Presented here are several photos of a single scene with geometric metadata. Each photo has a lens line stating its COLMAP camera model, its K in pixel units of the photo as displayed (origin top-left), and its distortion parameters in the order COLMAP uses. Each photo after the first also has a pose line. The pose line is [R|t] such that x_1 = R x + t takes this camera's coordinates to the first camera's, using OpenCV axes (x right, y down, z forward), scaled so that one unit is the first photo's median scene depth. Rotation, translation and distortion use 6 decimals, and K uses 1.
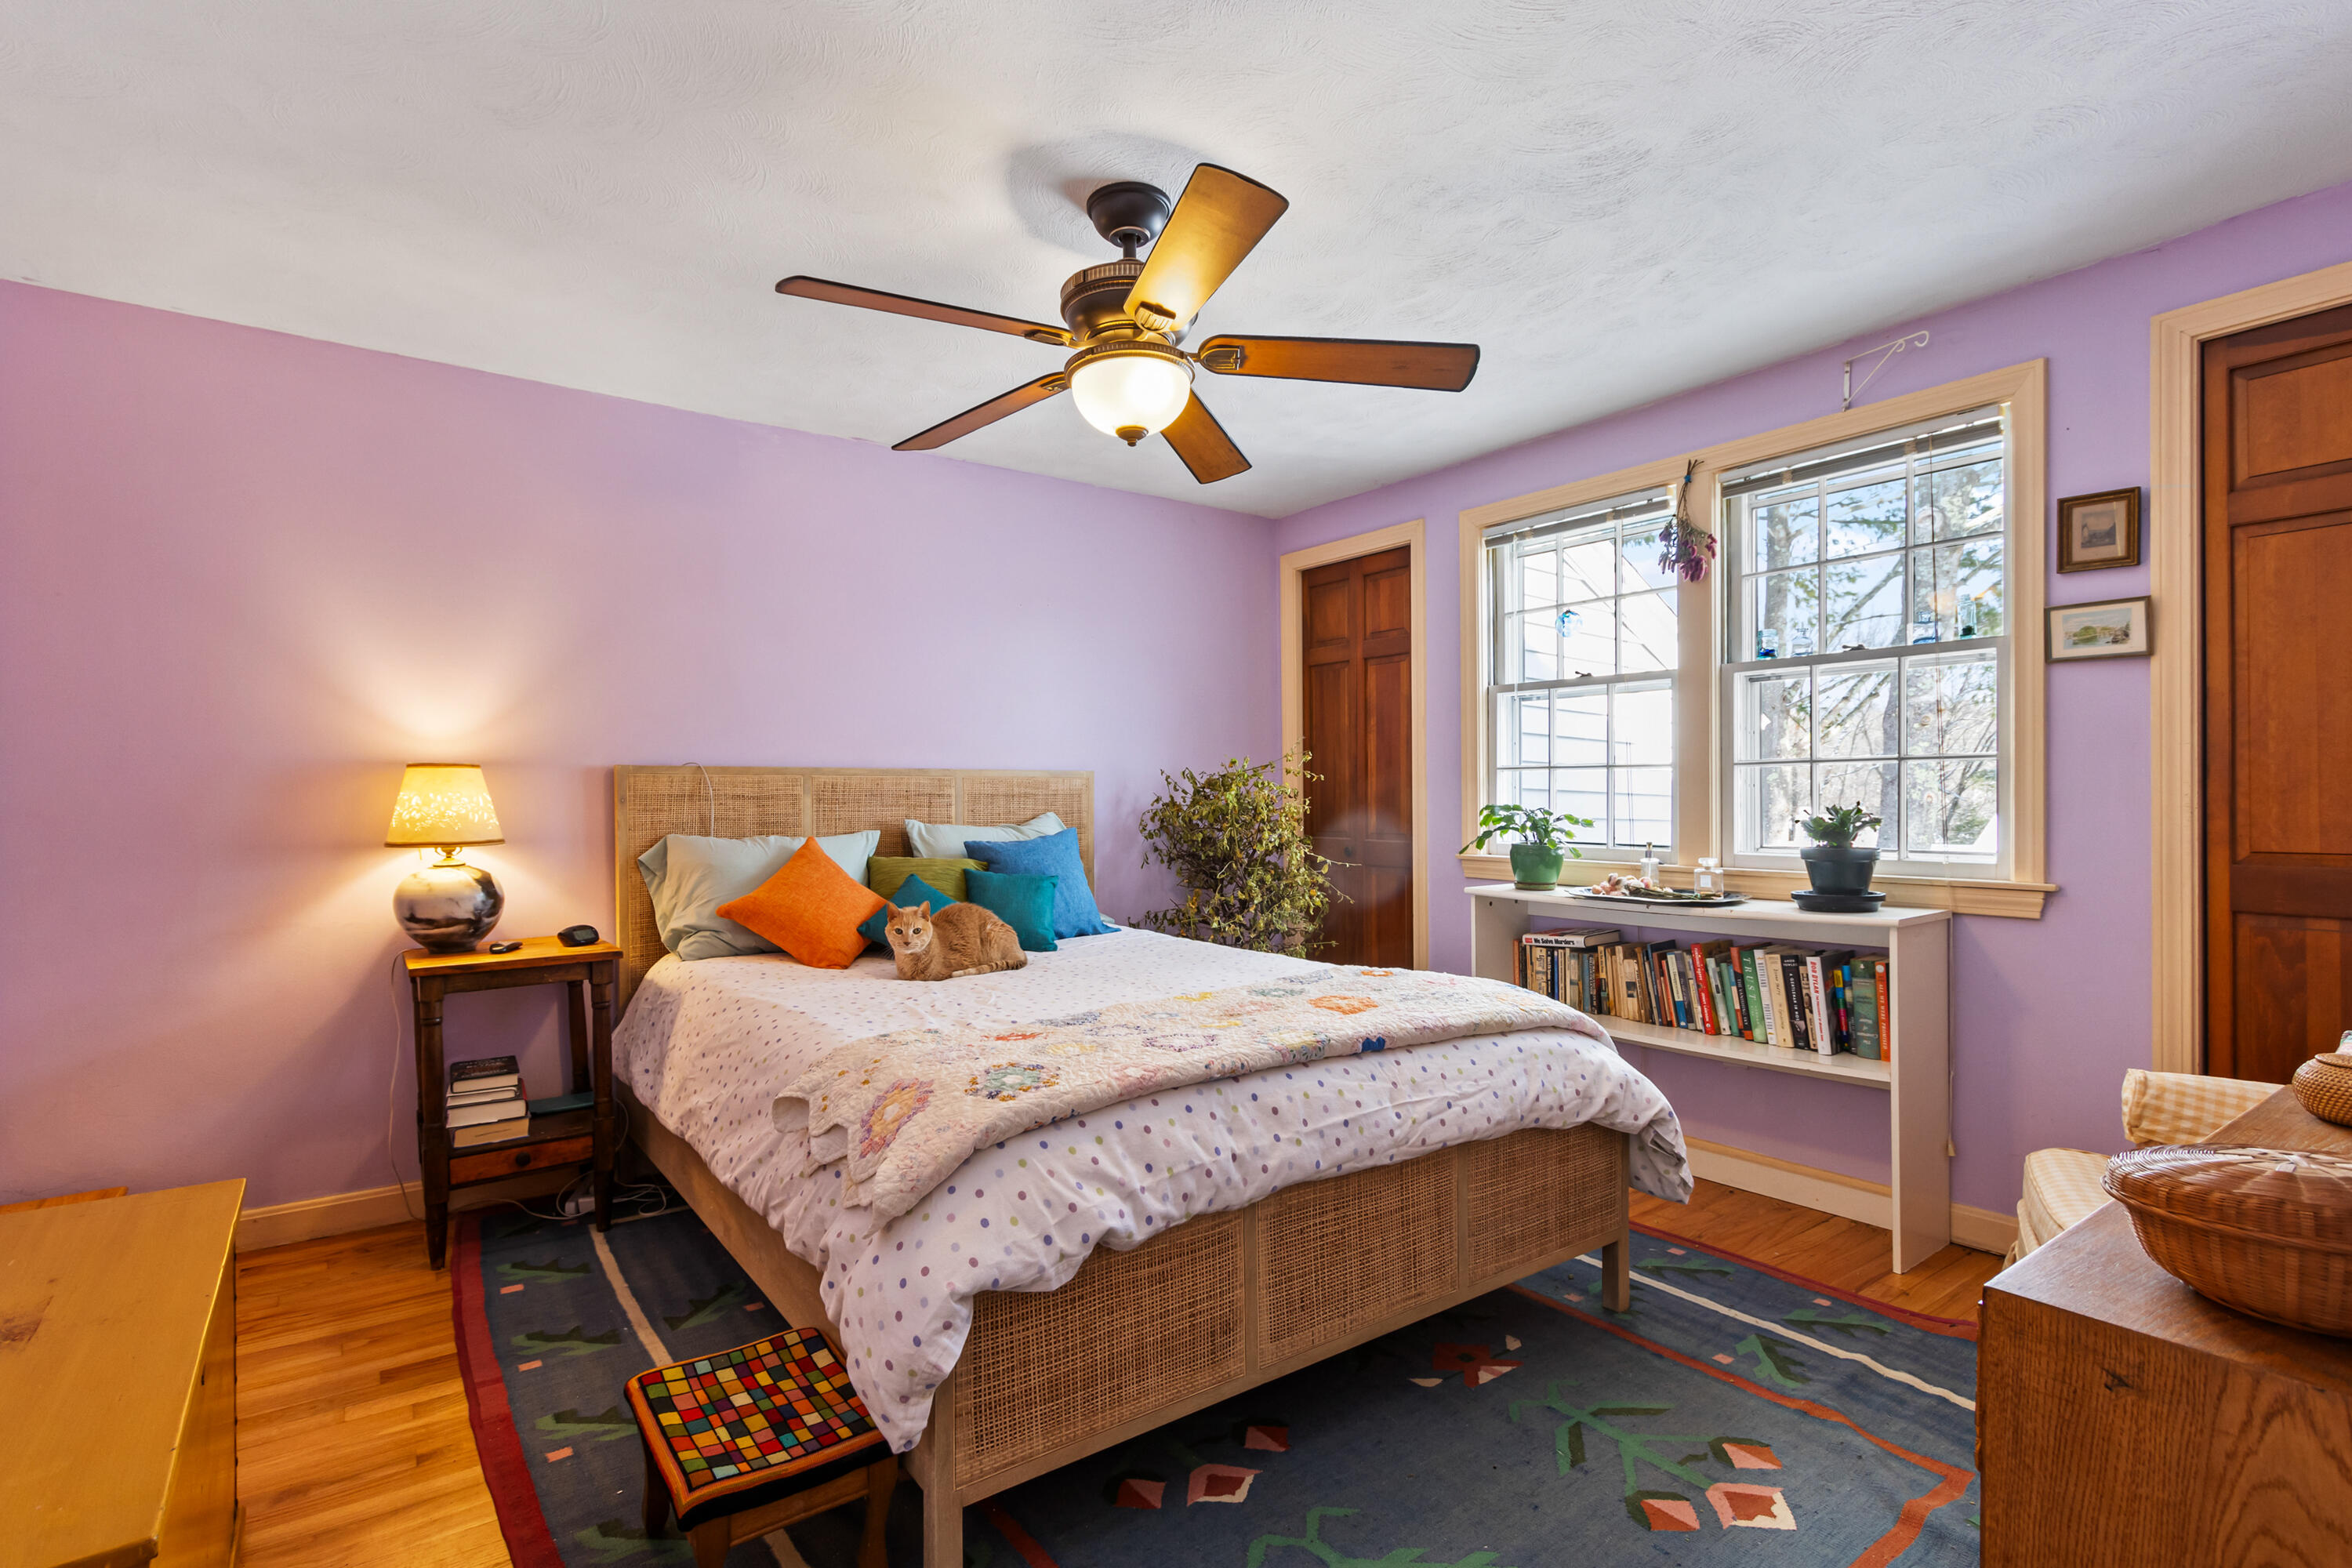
lens RADIAL K [[1119.8, 0, 1170.4], [0, 1119.8, 799.9], [0, 0, 1]] dist [0.004769, -0.001902]
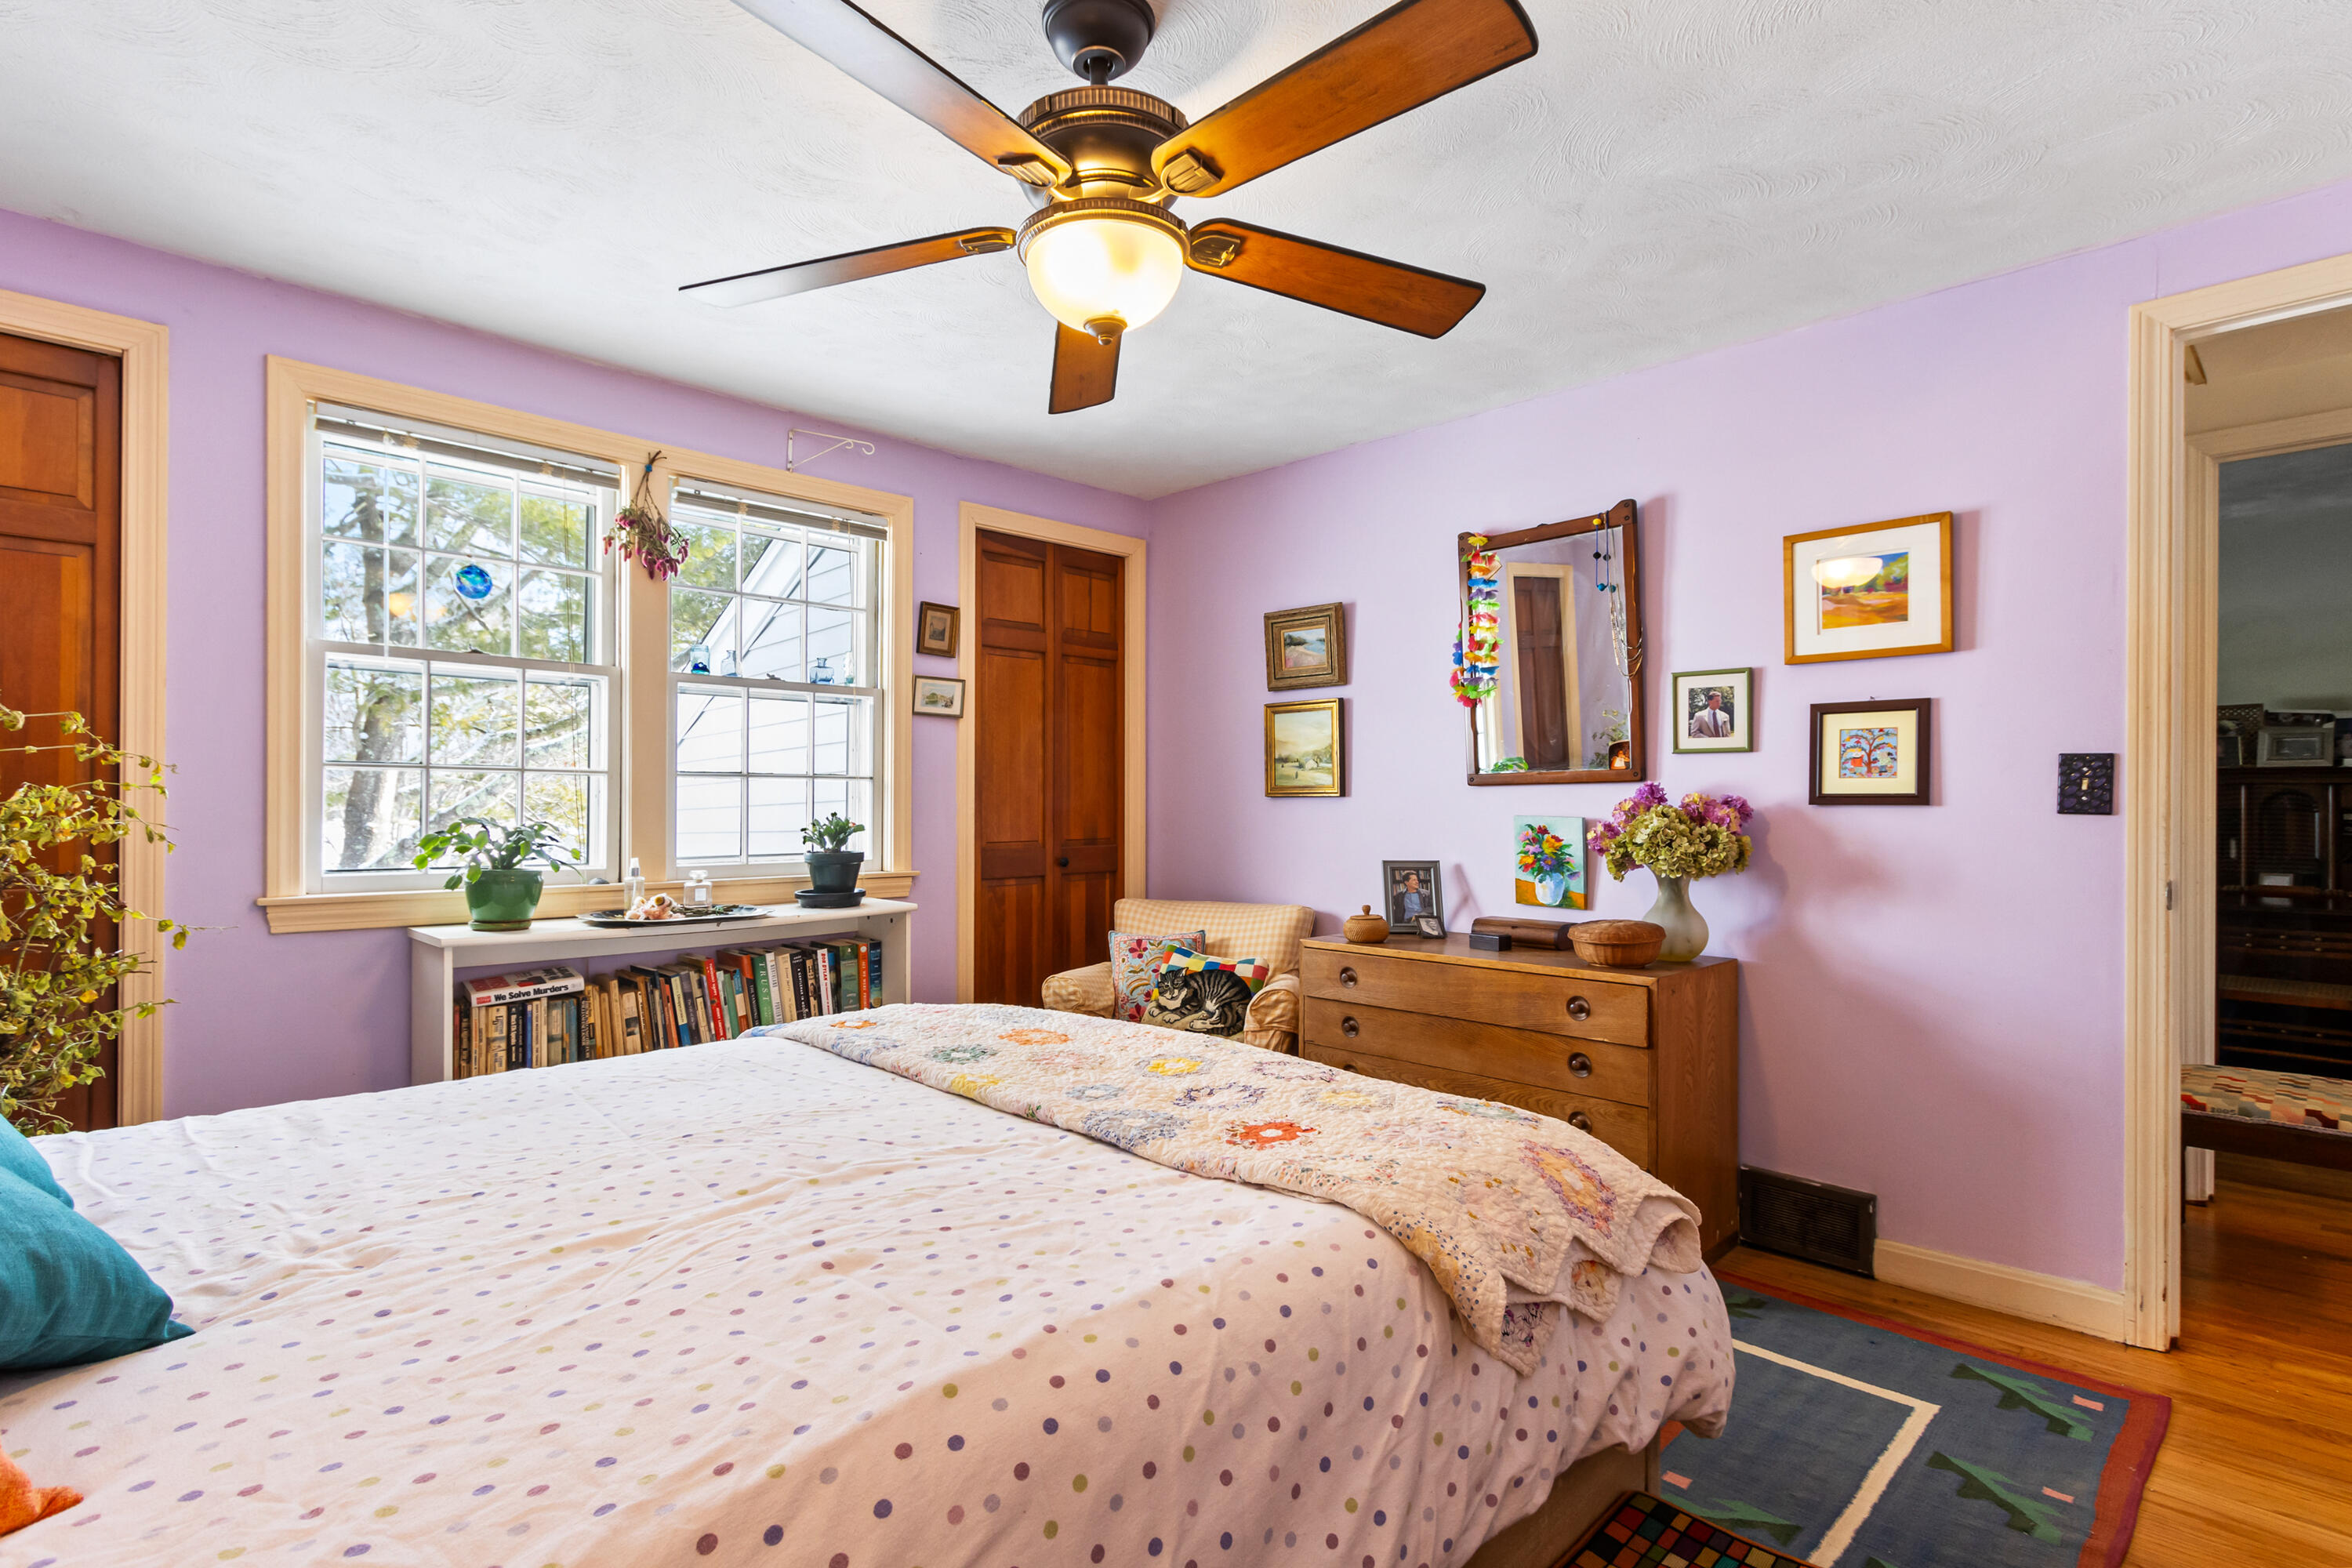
lens RADIAL K [[1119.8, 0, 1163.5], [0, 1119.8, 791.2], [0, 0, 1]] dist [0.004769, -0.001902]
pose [[-0.144528, 0.019801, 0.989303, -0.592513], [0.001993, 0.999804, -0.019720, 0.002969], [-0.989499, -0.000878, -0.144539, 0.806511]]
